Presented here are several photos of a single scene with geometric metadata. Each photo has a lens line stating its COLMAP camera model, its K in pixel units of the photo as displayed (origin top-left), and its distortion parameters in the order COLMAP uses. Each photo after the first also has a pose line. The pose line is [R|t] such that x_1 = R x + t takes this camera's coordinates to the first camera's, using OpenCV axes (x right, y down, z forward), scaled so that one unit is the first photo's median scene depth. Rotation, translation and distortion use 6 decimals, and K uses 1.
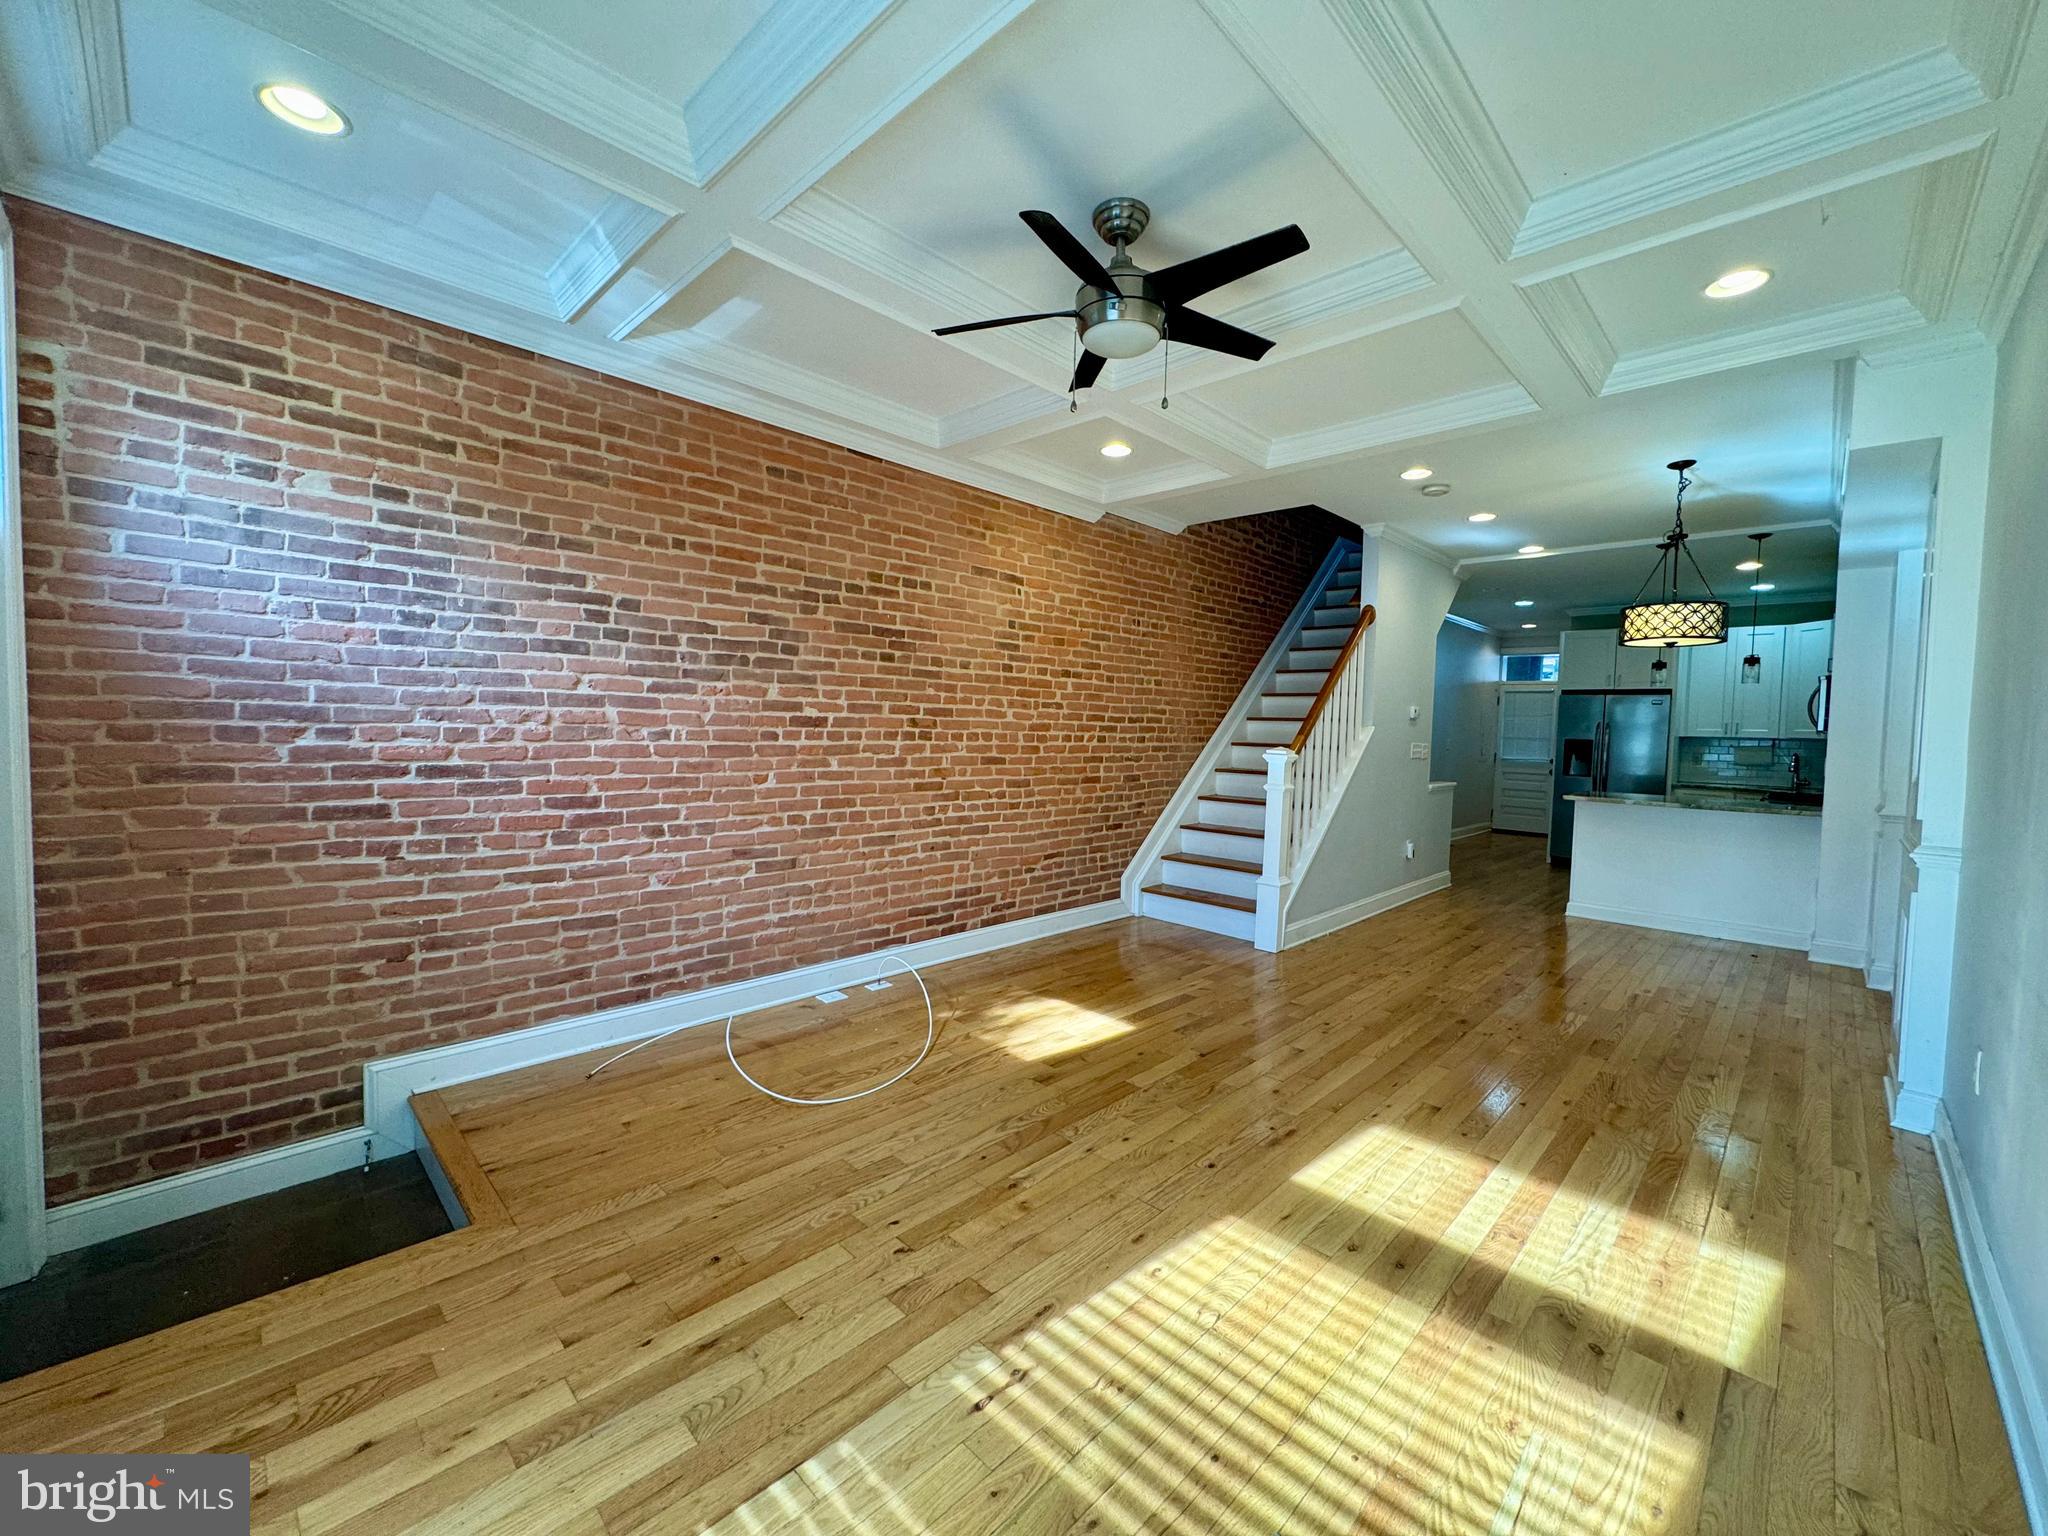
lens RADIAL K [[819.5, 0, 1029.1], [0, 819.5, 759.9], [0, 0, 1]] dist [-0.002694, 0.000723]
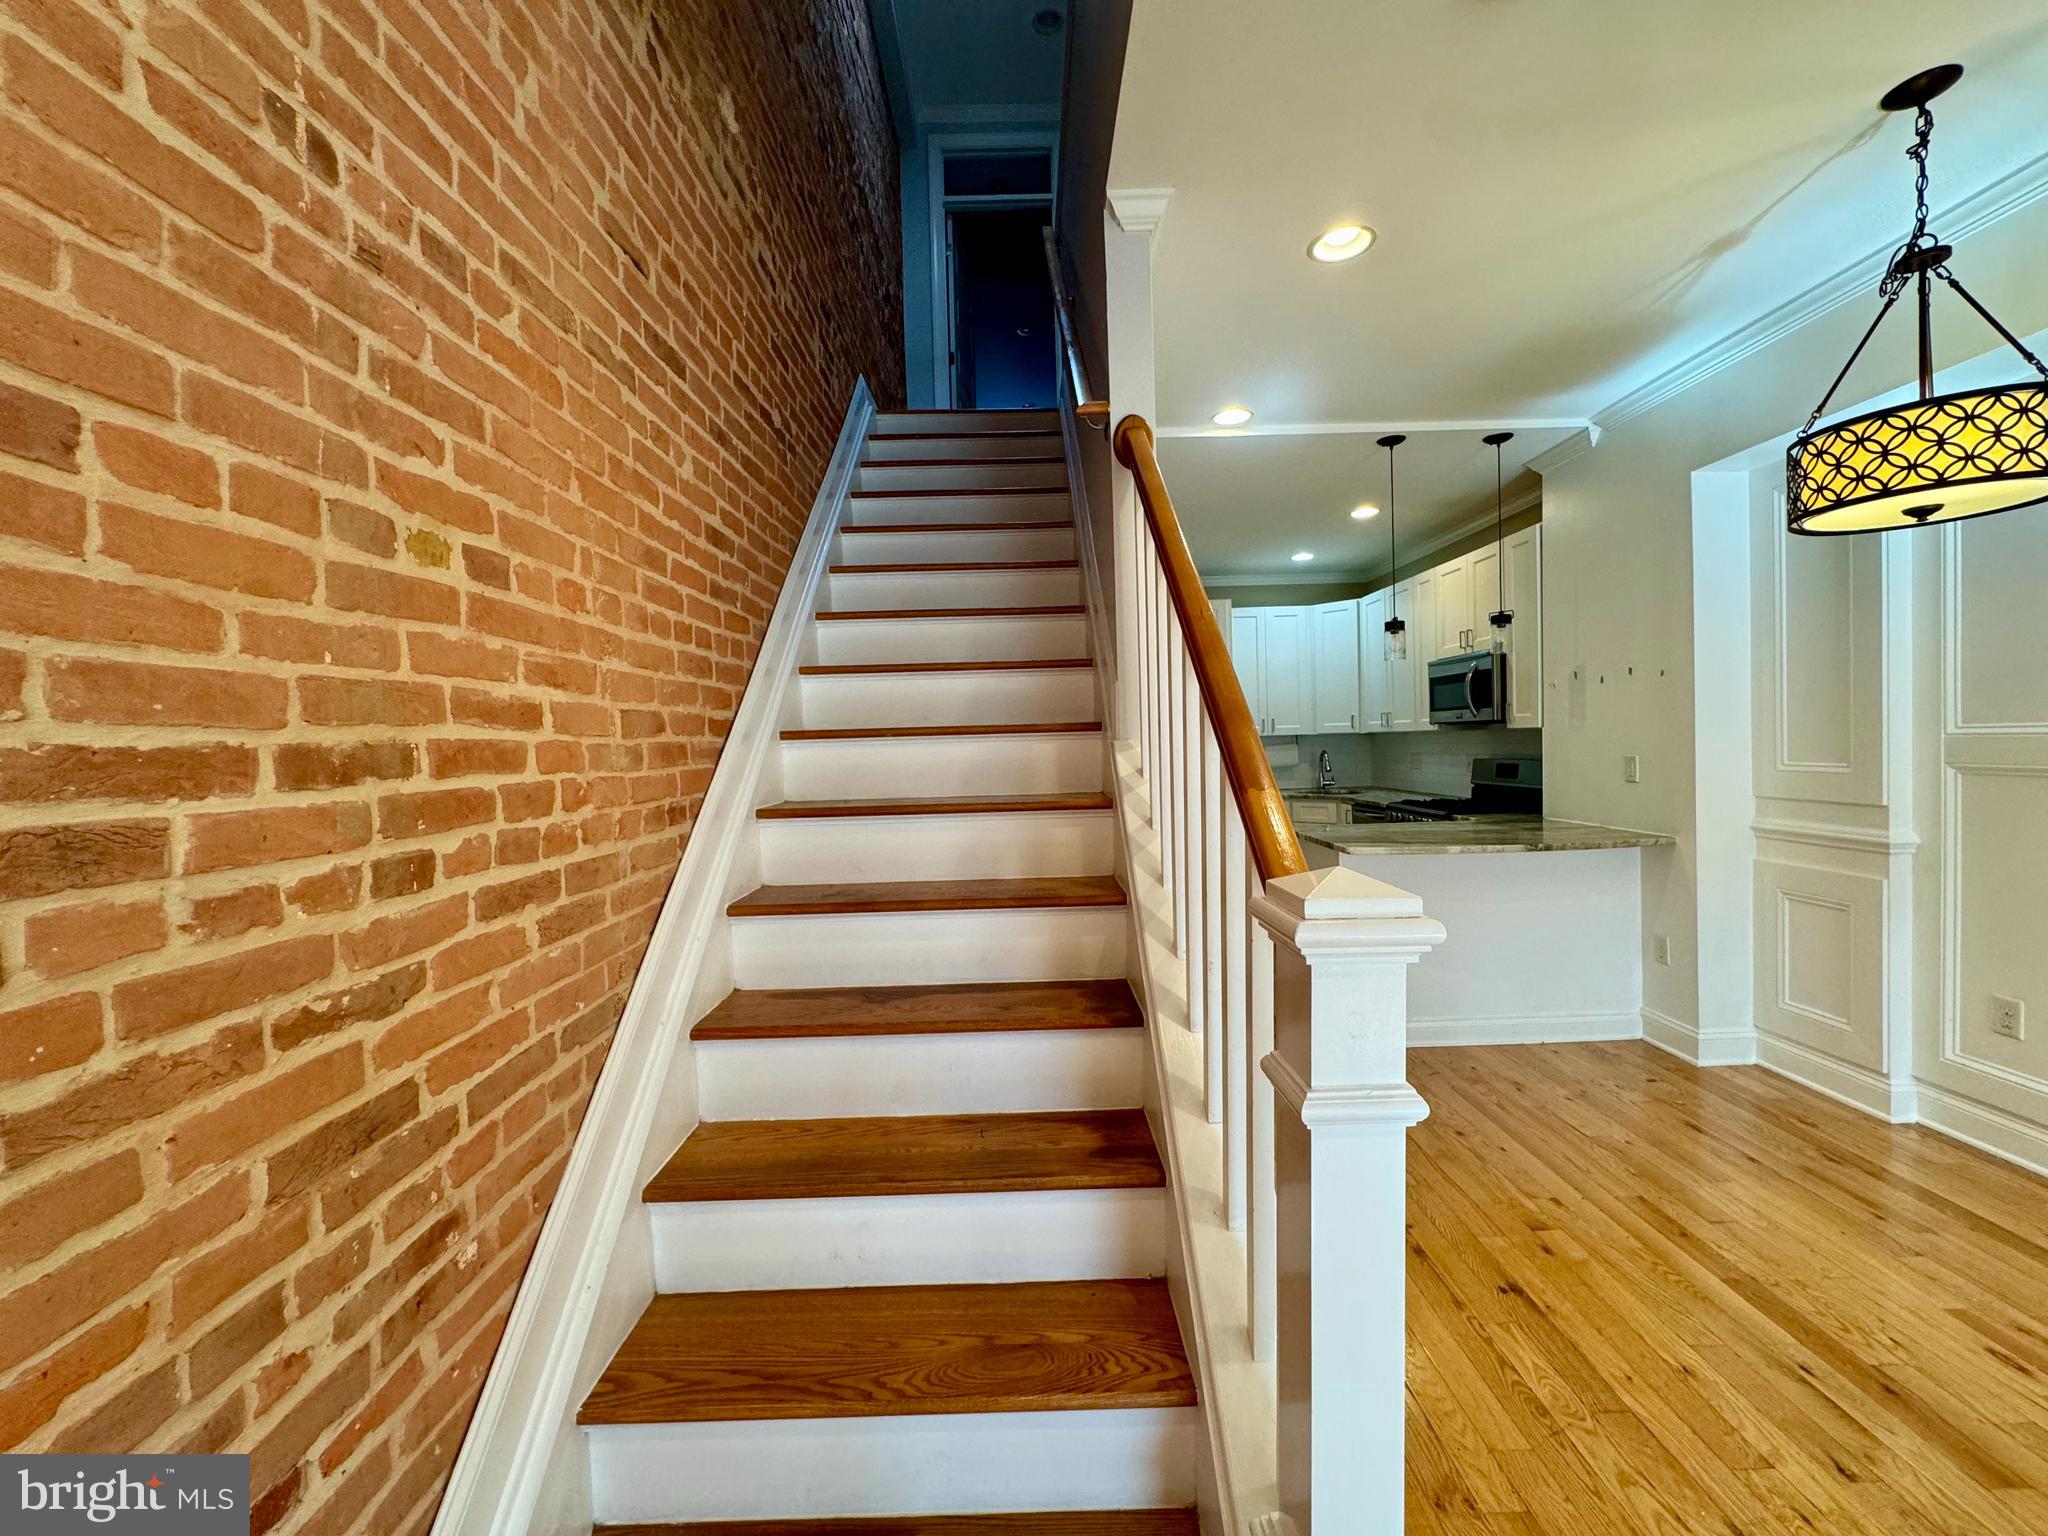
lens RADIAL K [[819.5, 0, 1022.2], [0, 819.5, 763.5], [0, 0, 1]] dist [-0.002694, 0.000723]
pose [[0.719380, -0.064274, 0.691637, 0.144523], [0.077667, 0.996909, 0.011861, -0.051060], [-0.690261, 0.045185, 0.722148, 1.004479]]
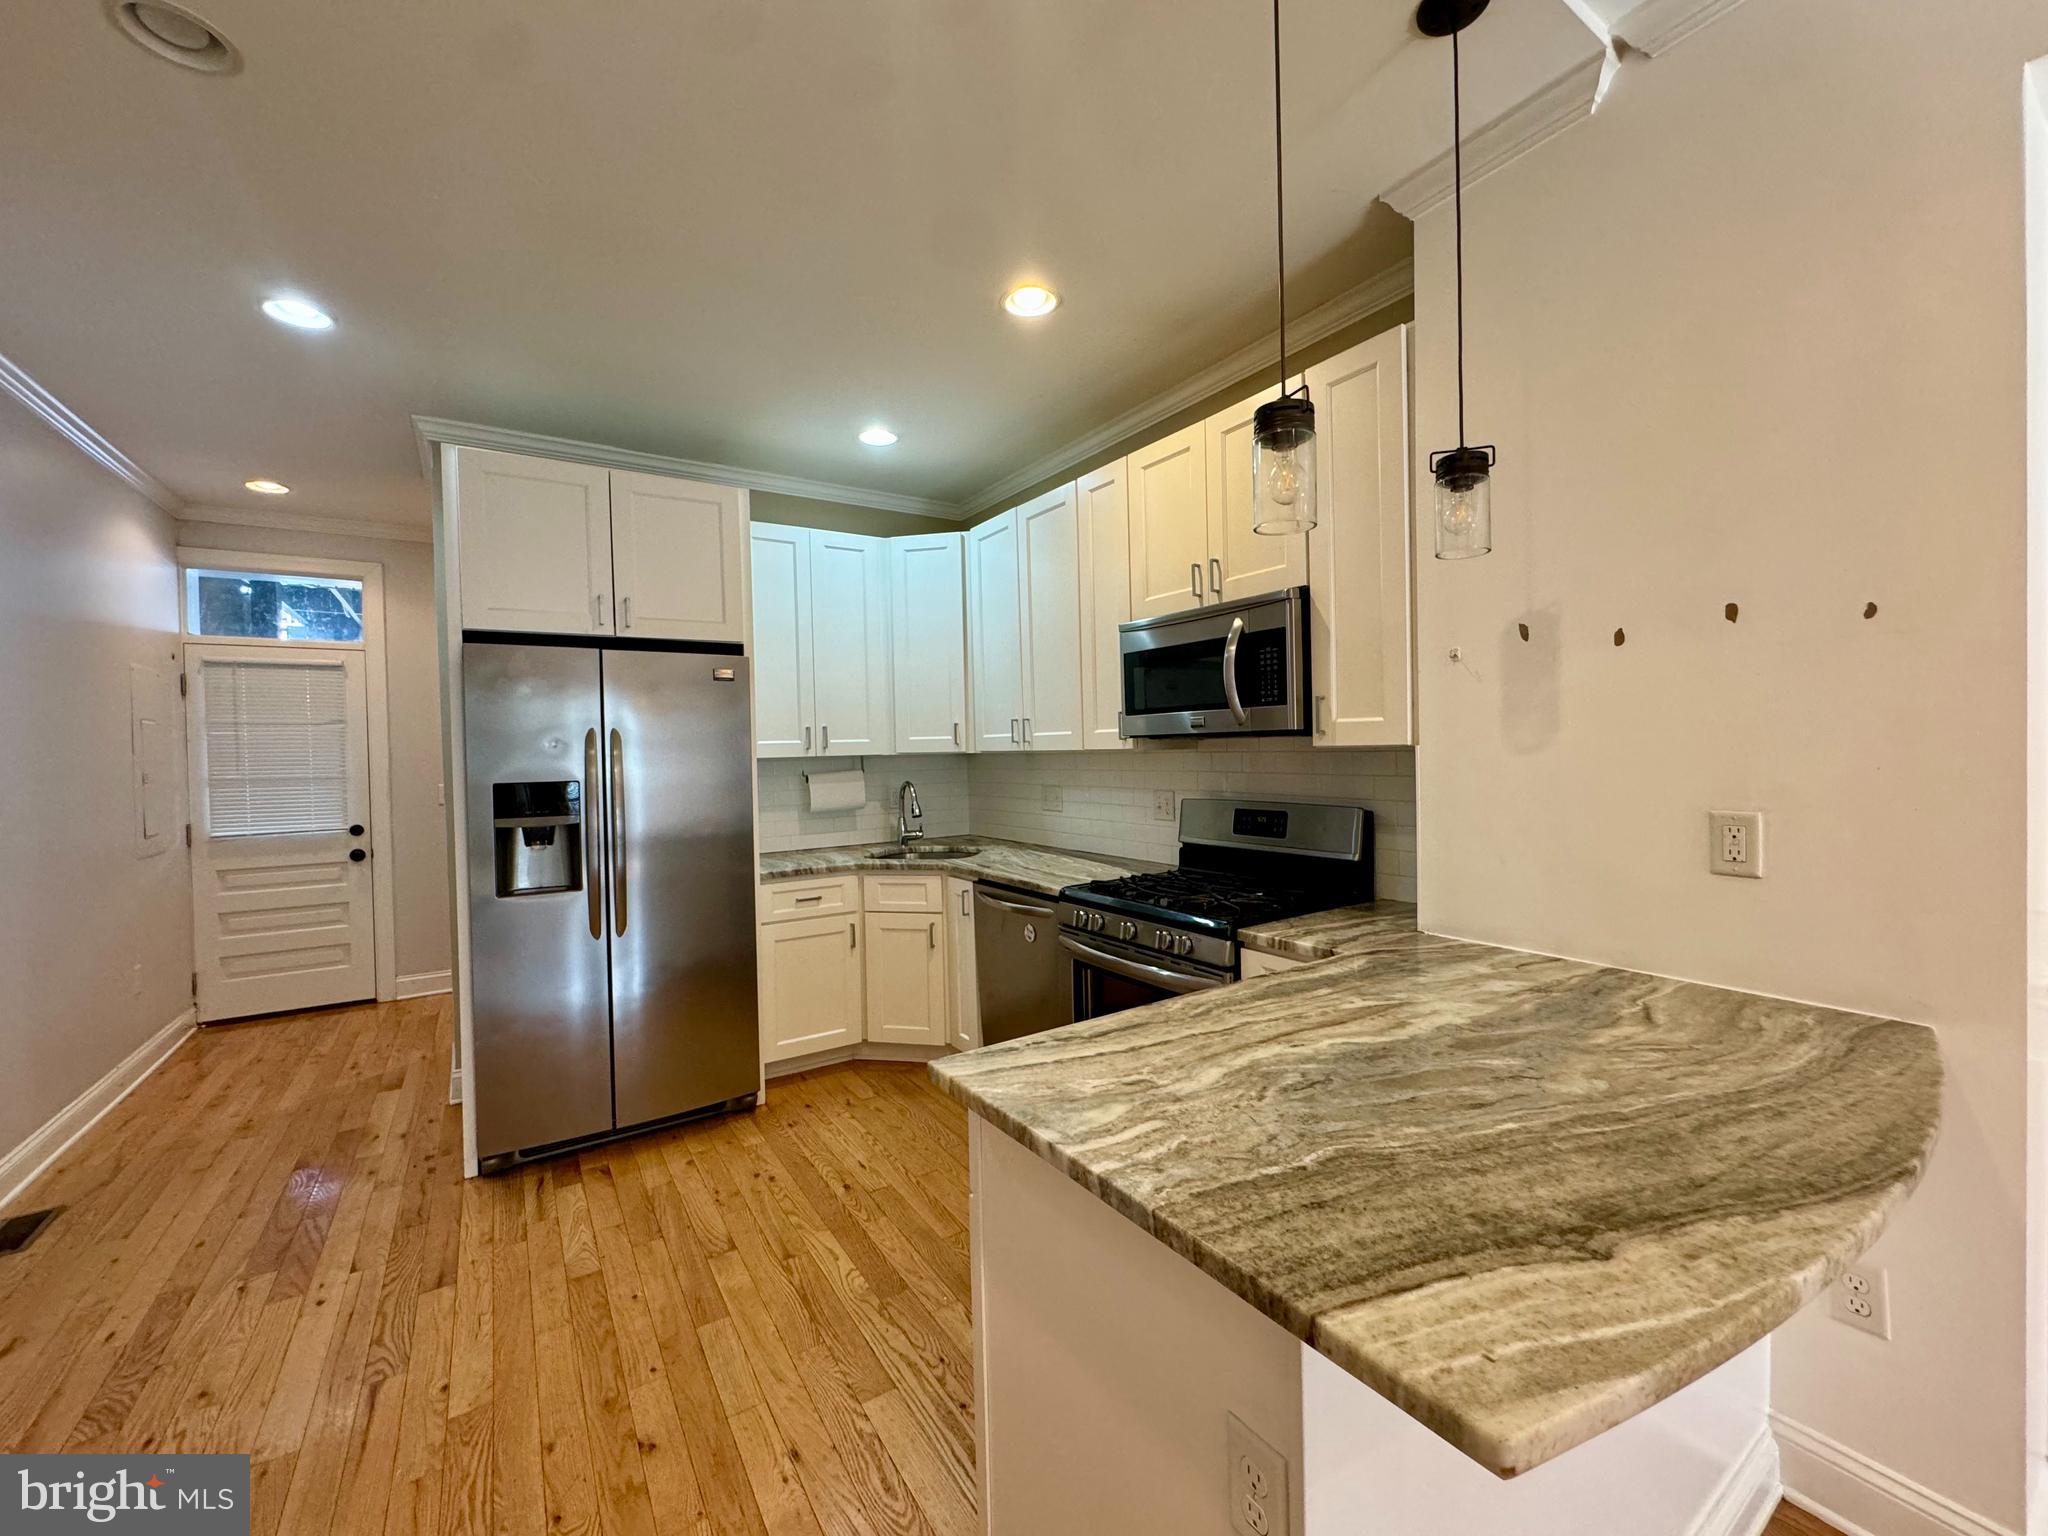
lens RADIAL K [[819.5, 0, 1022.1], [0, 819.5, 762.0], [0, 0, 1]] dist [-0.002694, 0.000723]
pose [[0.222256, -0.047300, 0.973840, 0.743612], [0.071022, 0.996954, 0.032213, -0.055622], [-0.972398, 0.062004, 0.224939, 1.385840]]
